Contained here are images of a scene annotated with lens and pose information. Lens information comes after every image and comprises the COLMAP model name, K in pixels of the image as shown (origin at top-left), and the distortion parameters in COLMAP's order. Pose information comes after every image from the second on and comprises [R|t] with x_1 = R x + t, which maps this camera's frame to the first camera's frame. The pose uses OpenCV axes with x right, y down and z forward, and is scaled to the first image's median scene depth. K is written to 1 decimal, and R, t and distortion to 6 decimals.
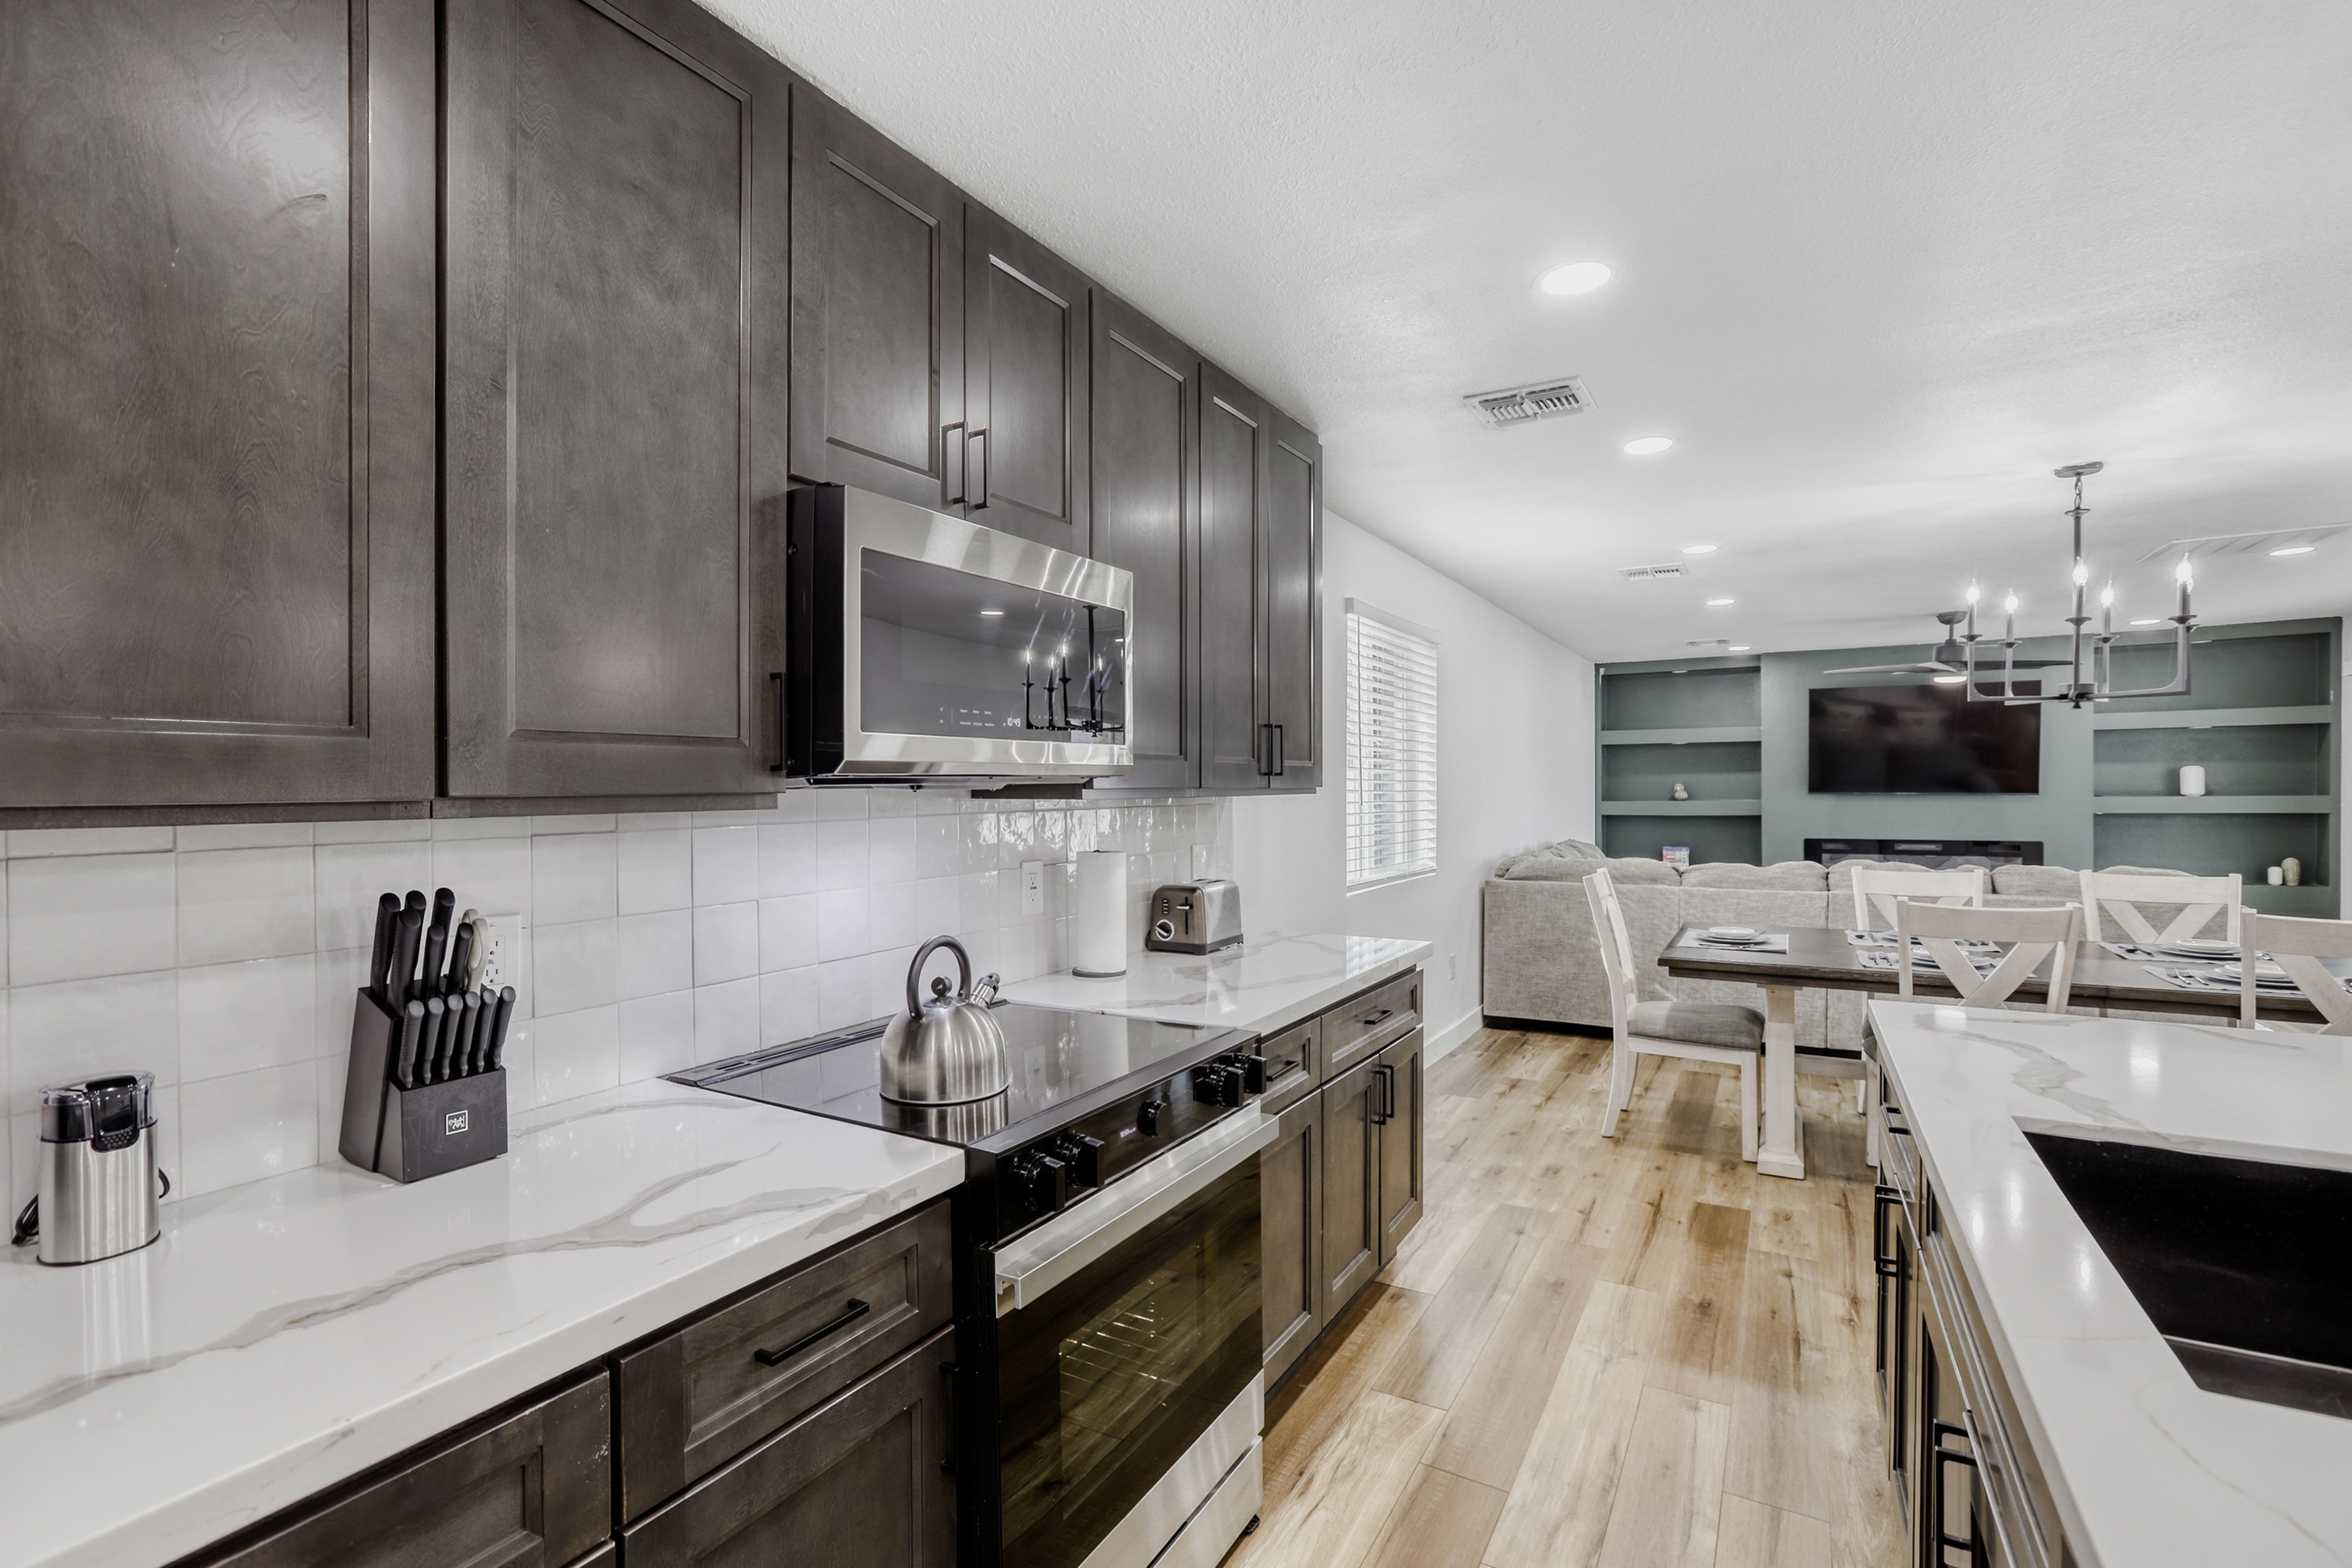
lens RADIAL K [[1069.7, 0, 1165.9], [0, 1069.7, 796.3], [0, 0, 1]] dist [-0.037352, 0.017614]
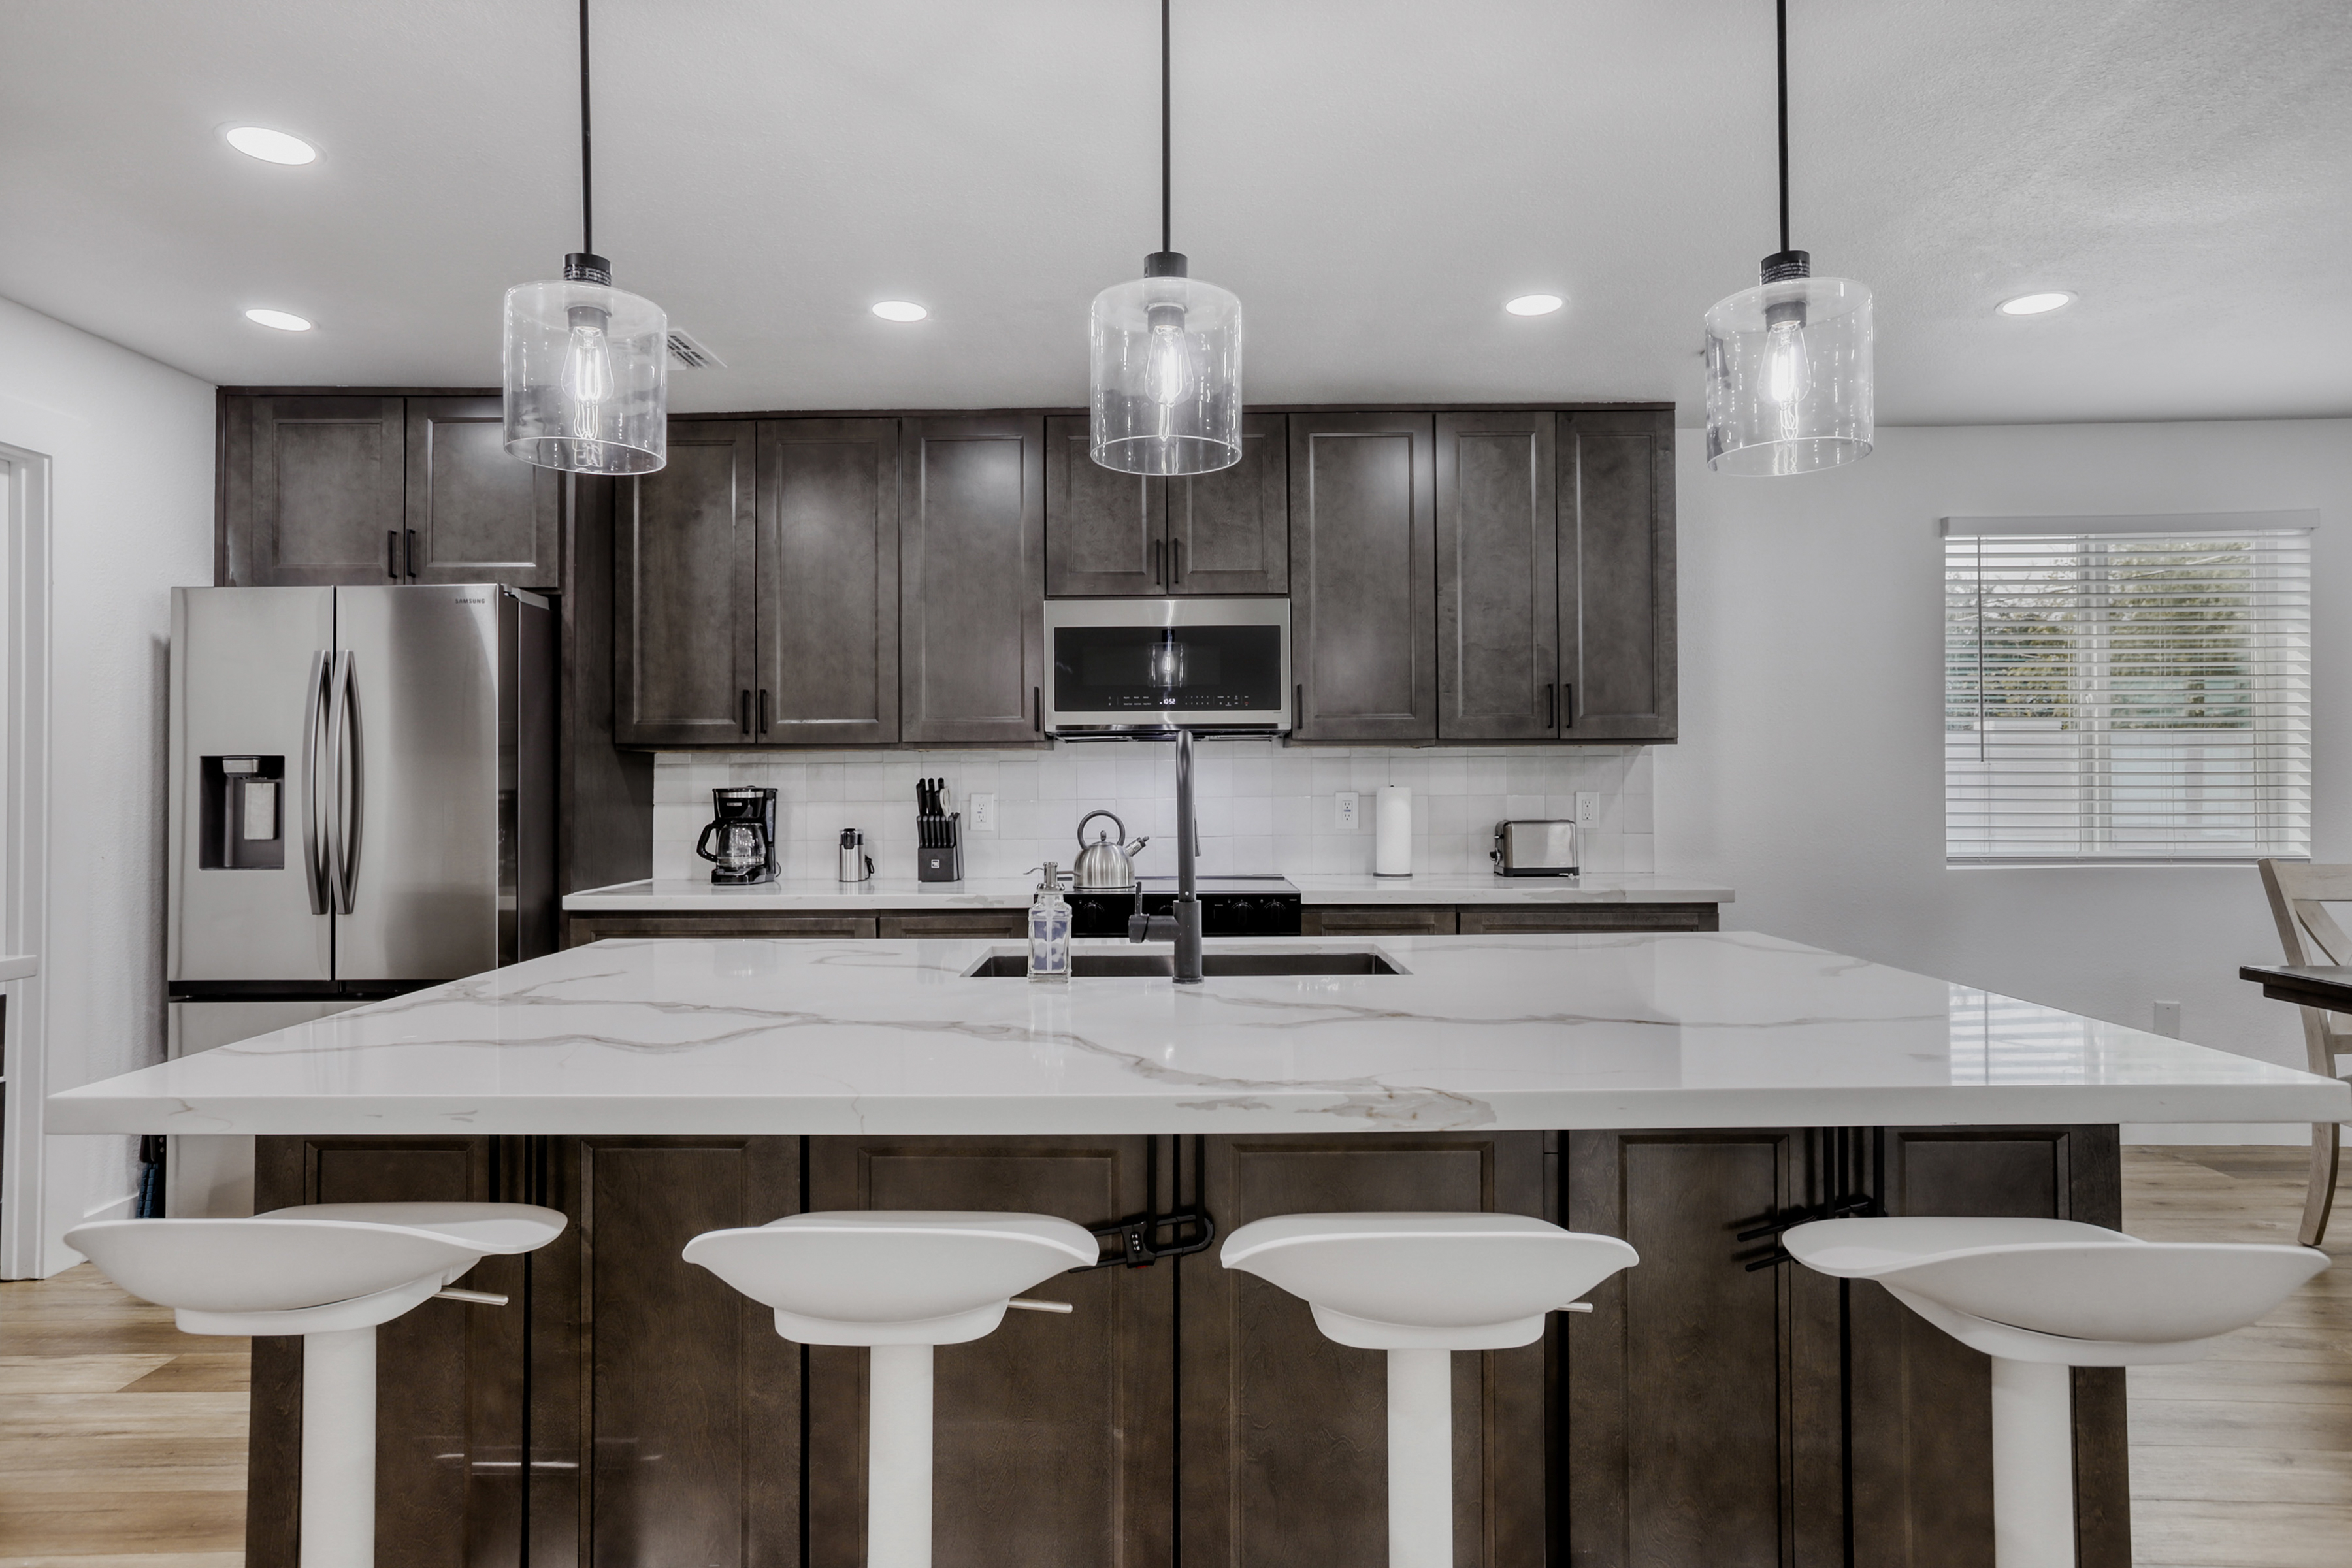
lens RADIAL K [[1313.3, 0, 1173.5], [0, 1313.3, 750.0], [0, 0, 1]] dist [-0.022620, 0.000242]
pose [[0.500492, -0.010793, -0.865674, 0.804352], [-0.006336, 0.999850, -0.016129, 0.021268], [0.865718, 0.013557, 0.500349, -0.050461]]
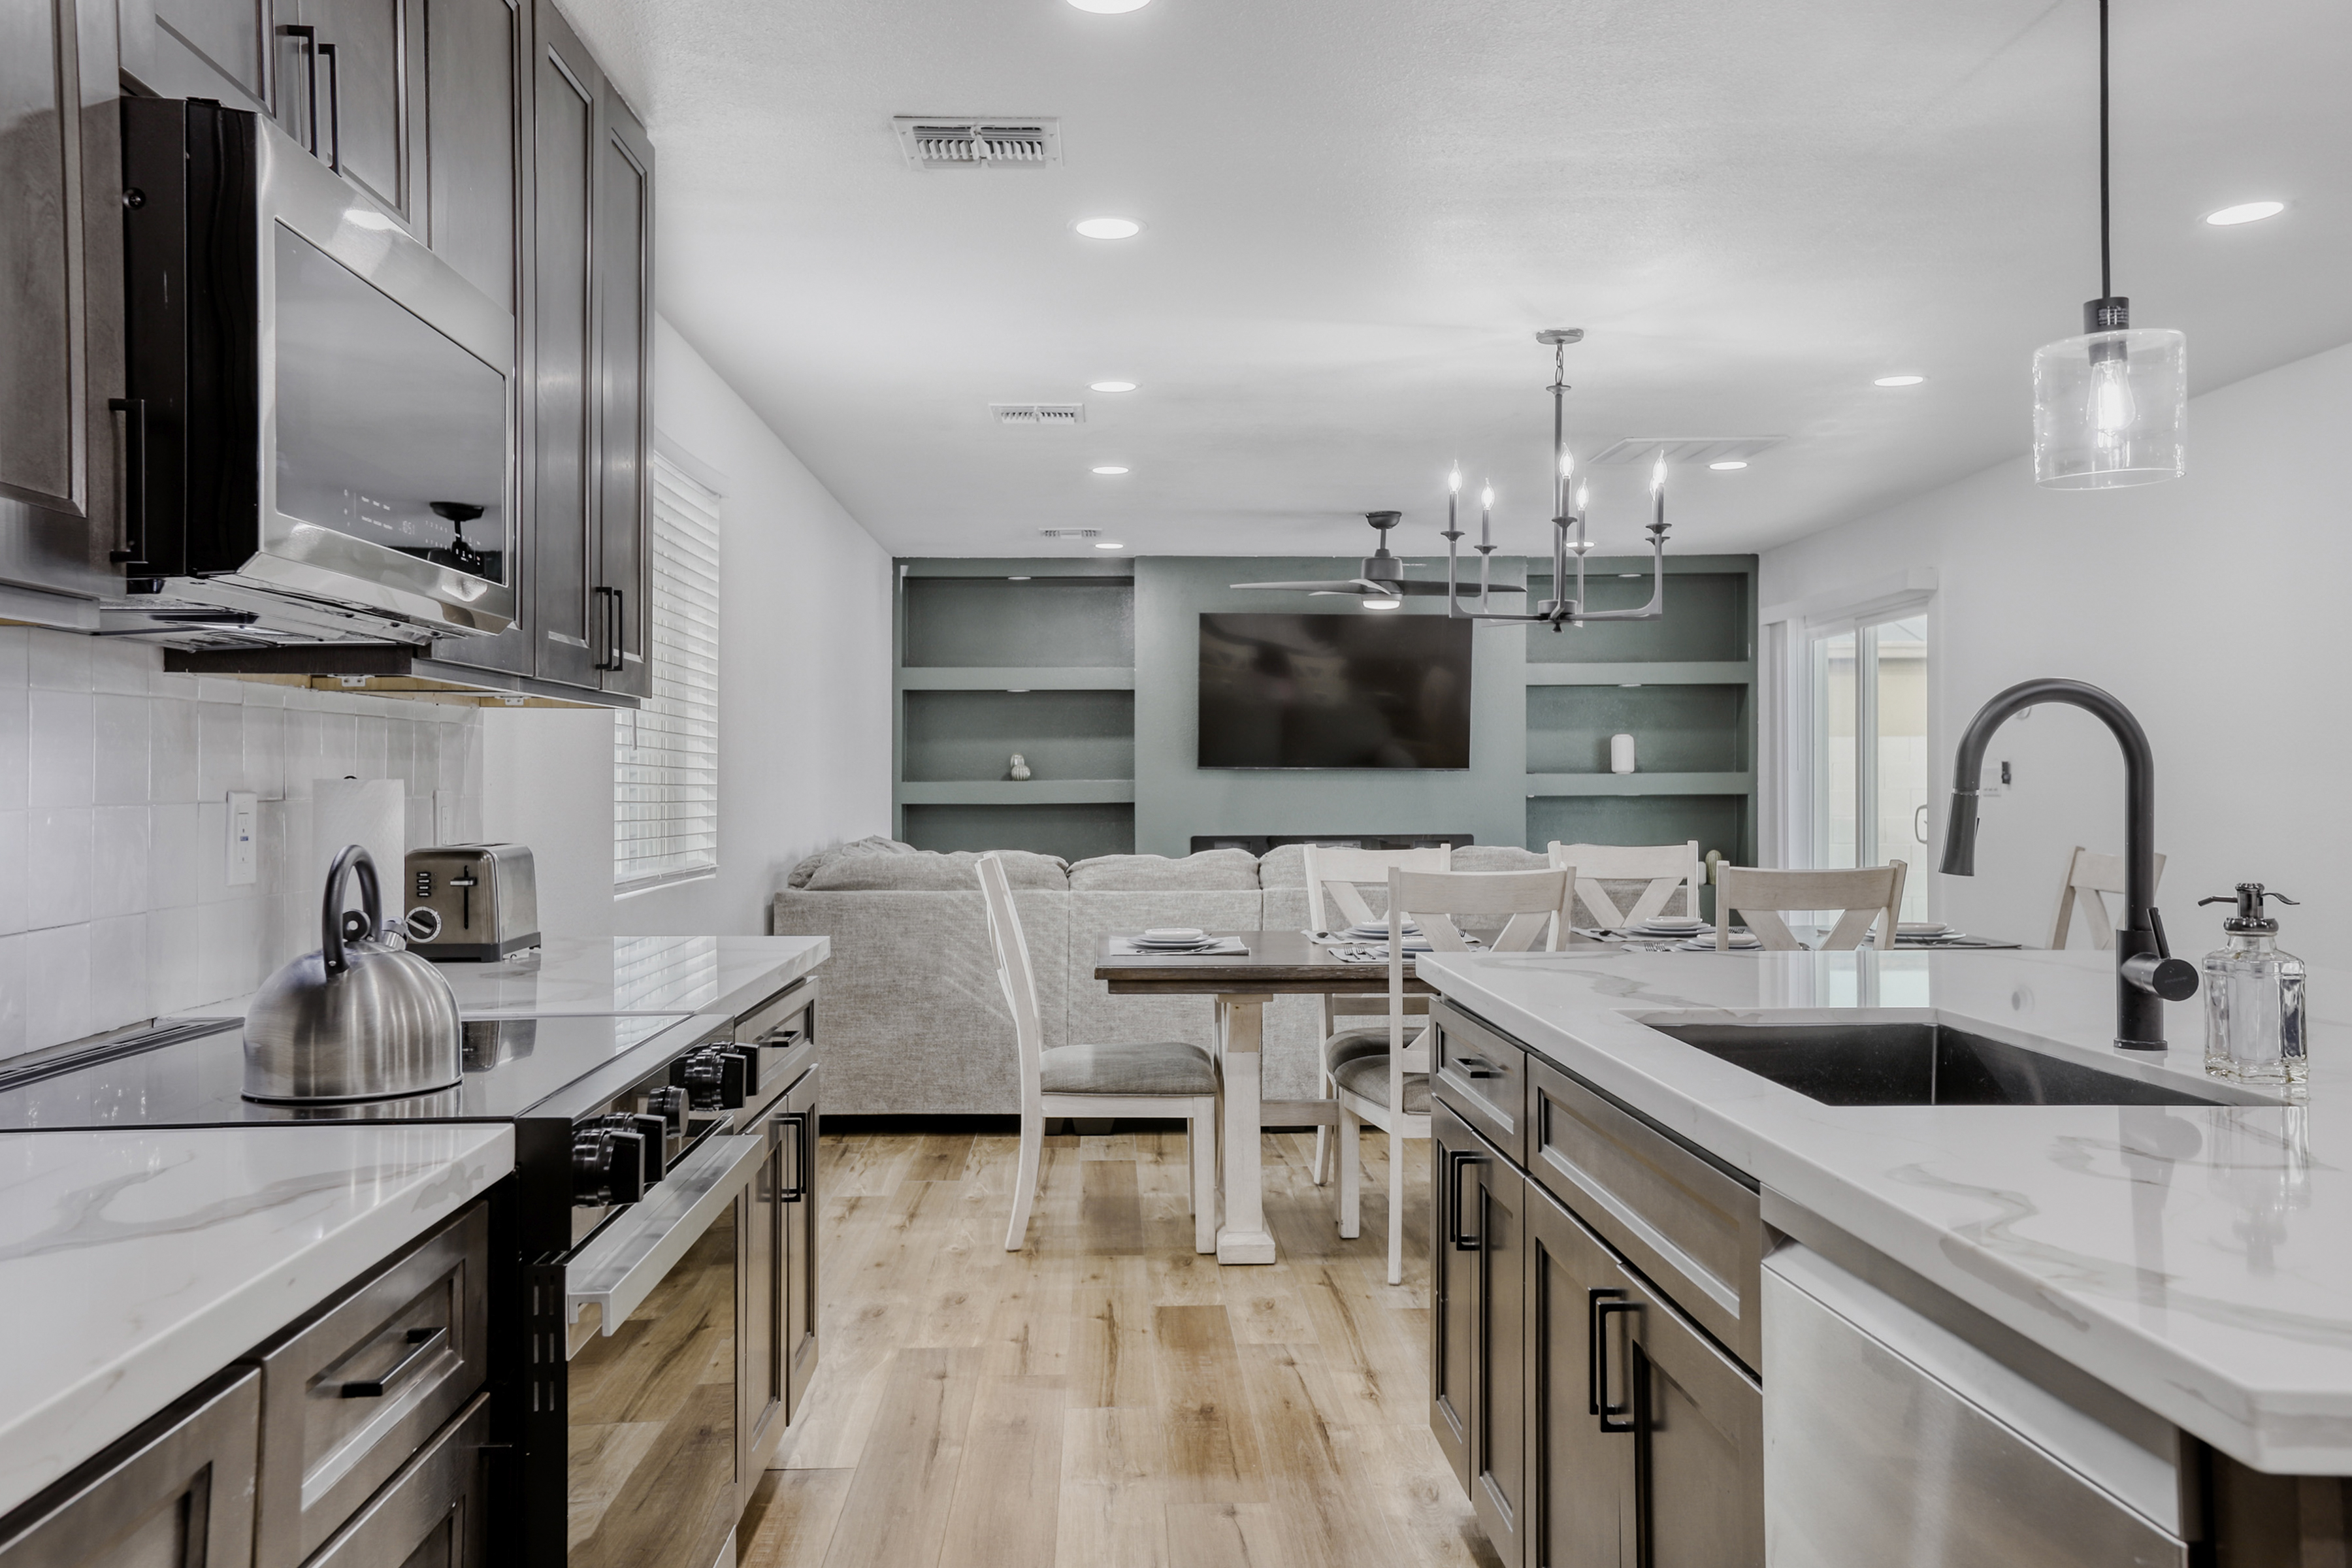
lens RADIAL K [[1968.3, 0, 1167.6], [0, 1968.3, 775.9], [0, 0, 1]] dist [0.050101, 0.047806]
pose [[0.844370, 0.007199, 0.535712, -0.172930], [0.000315, 0.999903, -0.013933, 0.042237], [-0.535760, 0.011933, 0.844286, -0.103886]]
